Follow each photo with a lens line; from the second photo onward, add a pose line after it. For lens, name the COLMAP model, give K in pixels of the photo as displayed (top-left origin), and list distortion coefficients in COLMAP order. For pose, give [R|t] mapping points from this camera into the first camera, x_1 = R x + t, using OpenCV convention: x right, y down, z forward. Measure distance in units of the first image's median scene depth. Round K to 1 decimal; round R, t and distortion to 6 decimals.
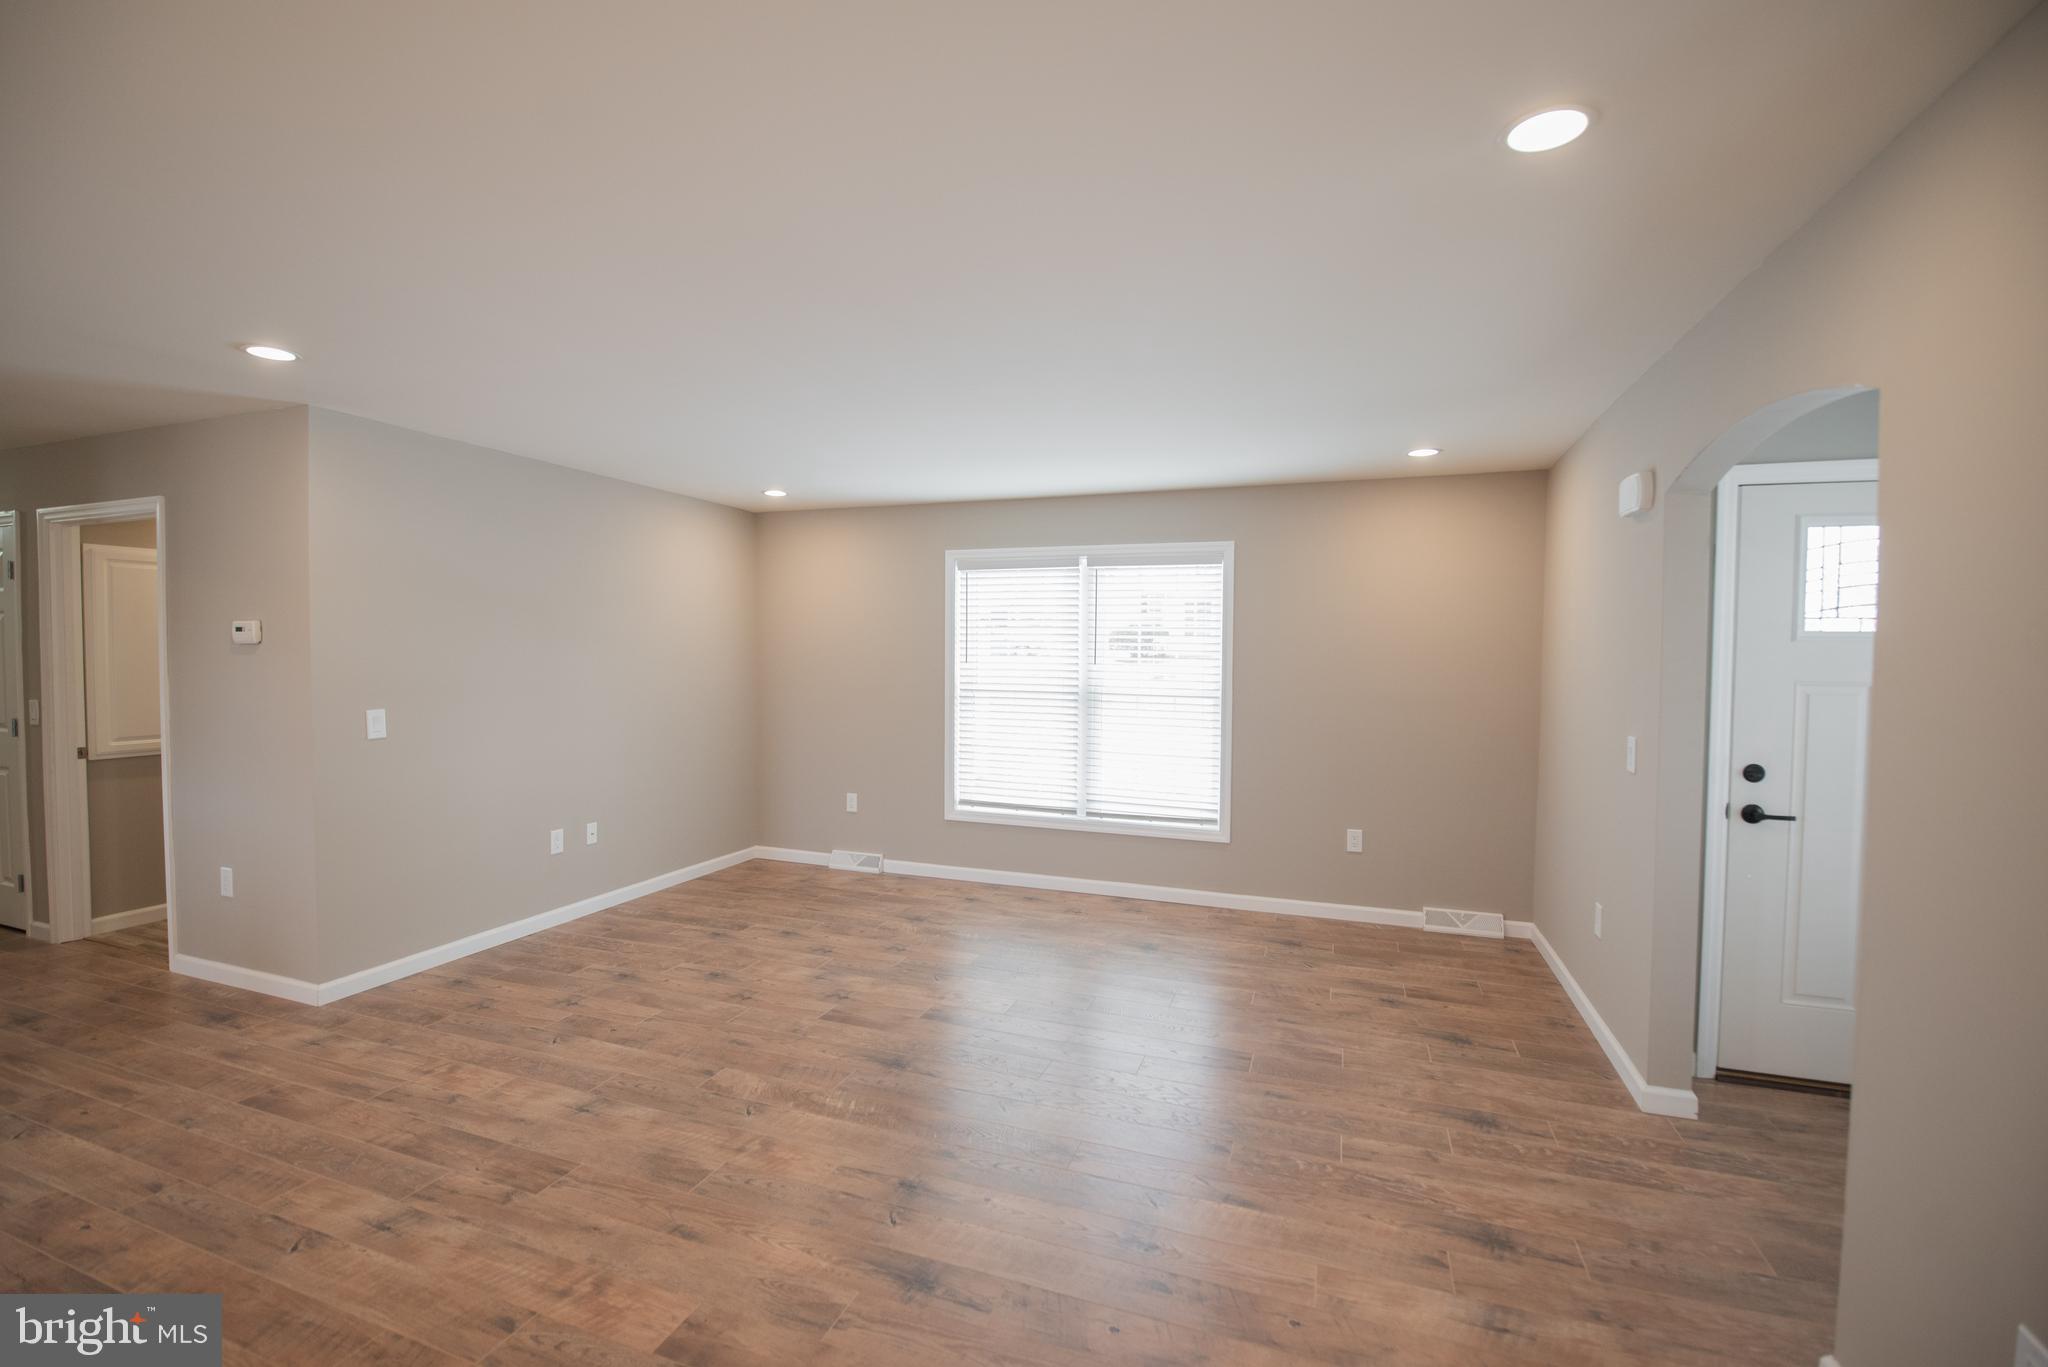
lens RADIAL K [[886.1, 0, 1016.6], [0, 886.1, 679.8], [0, 0, 1]] dist [-0.000608, -0.009909]
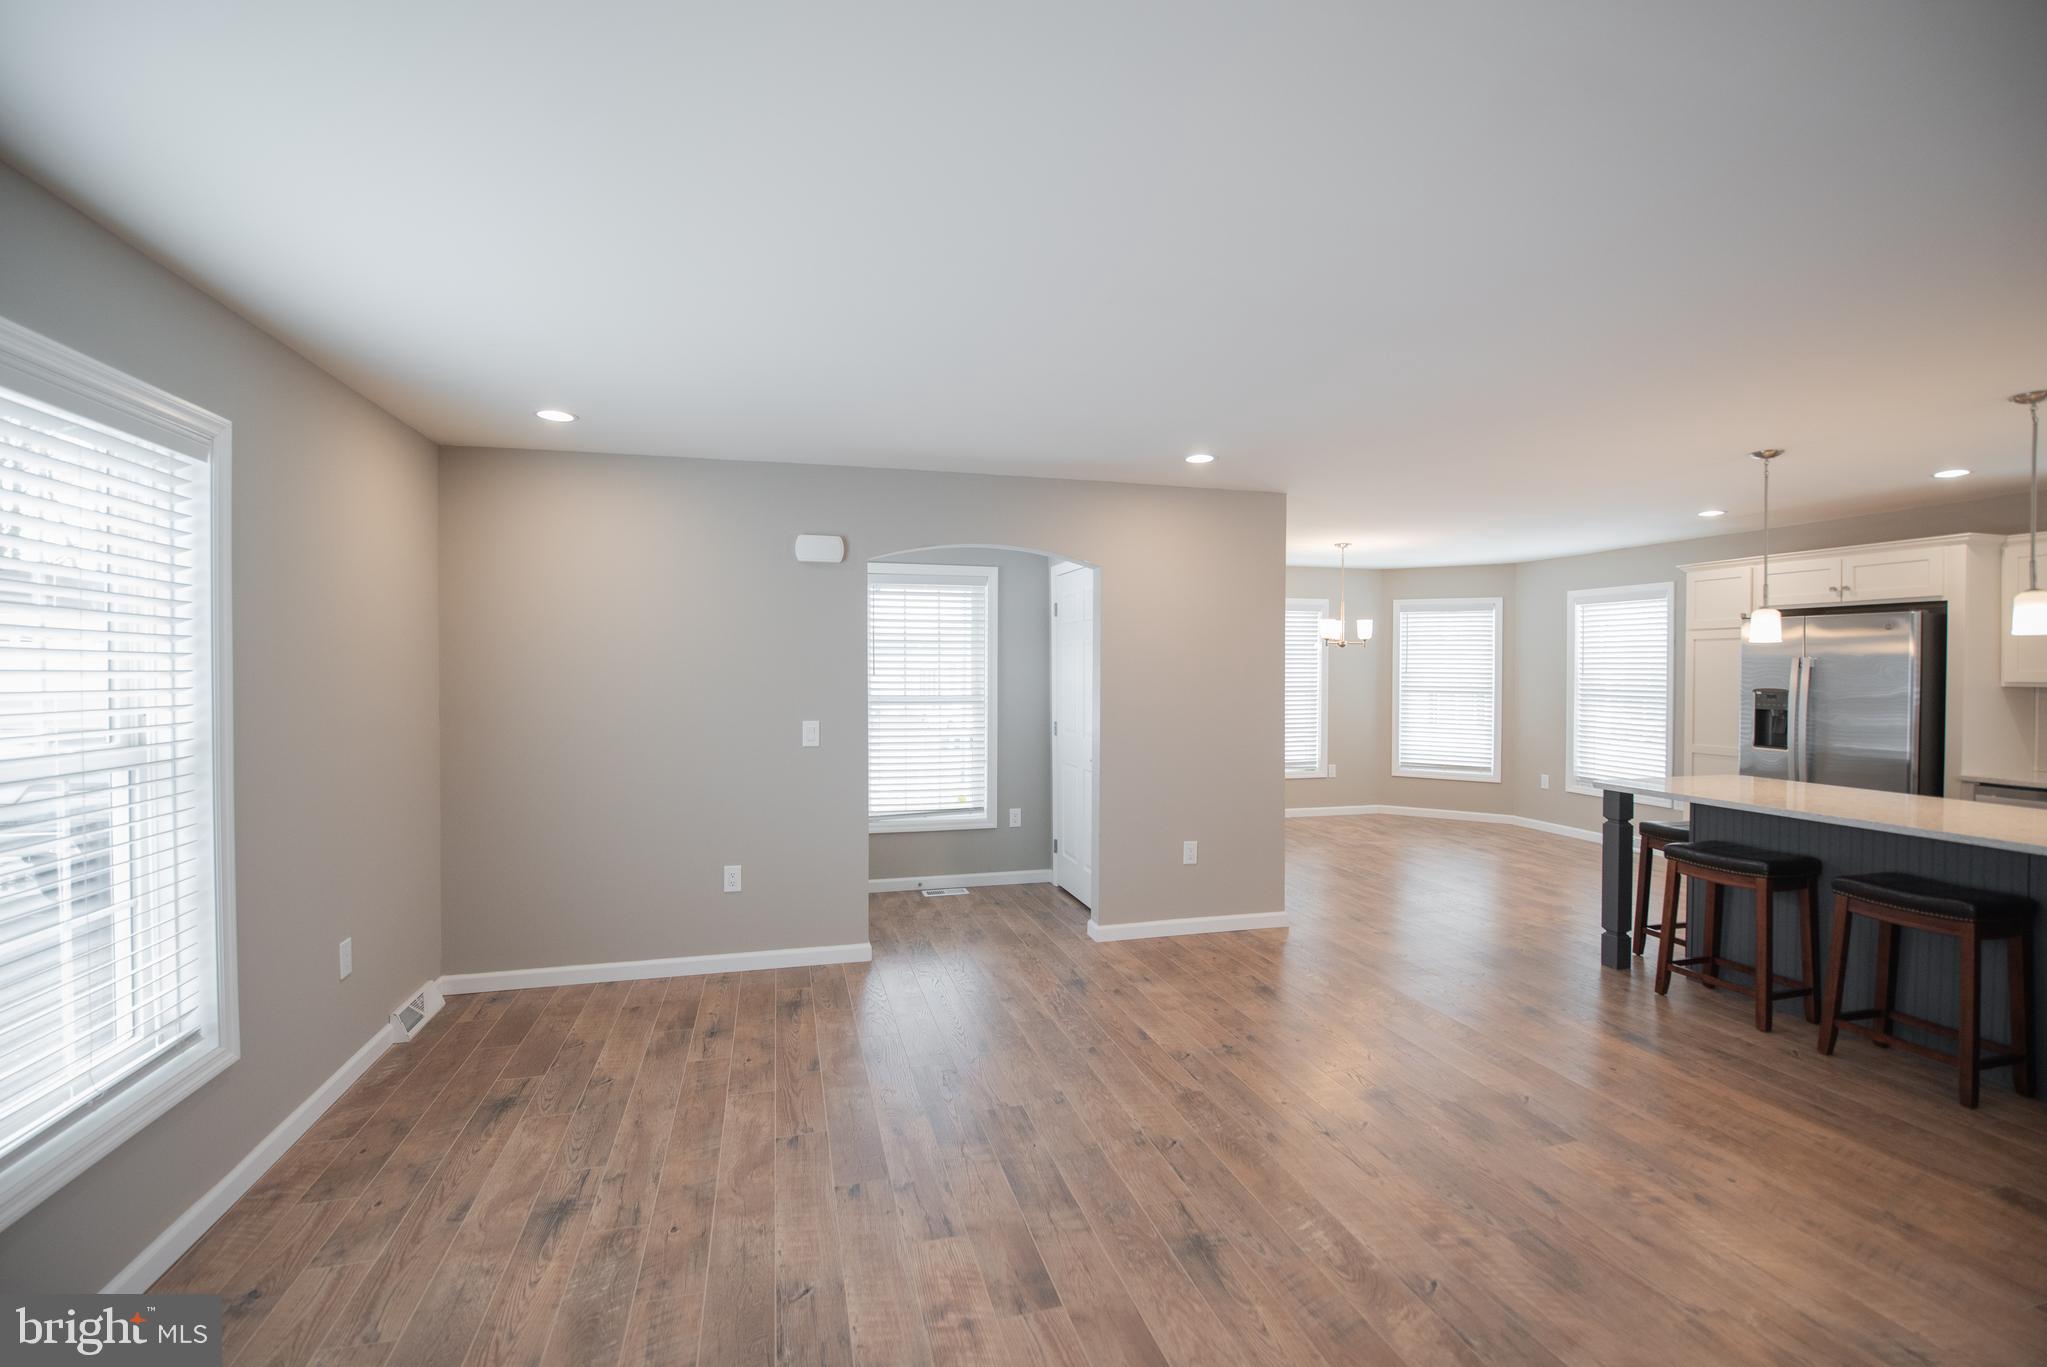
lens RADIAL K [[885.7, 0, 1016.1], [0, 885.7, 679.8], [0, 0, 1]] dist [-0.000608, -0.009909]
pose [[-0.575186, -0.020607, 0.817763, -0.396518], [0.017568, 0.999141, 0.037534, -0.030225], [-0.817834, 0.035956, -0.574330, 0.965461]]
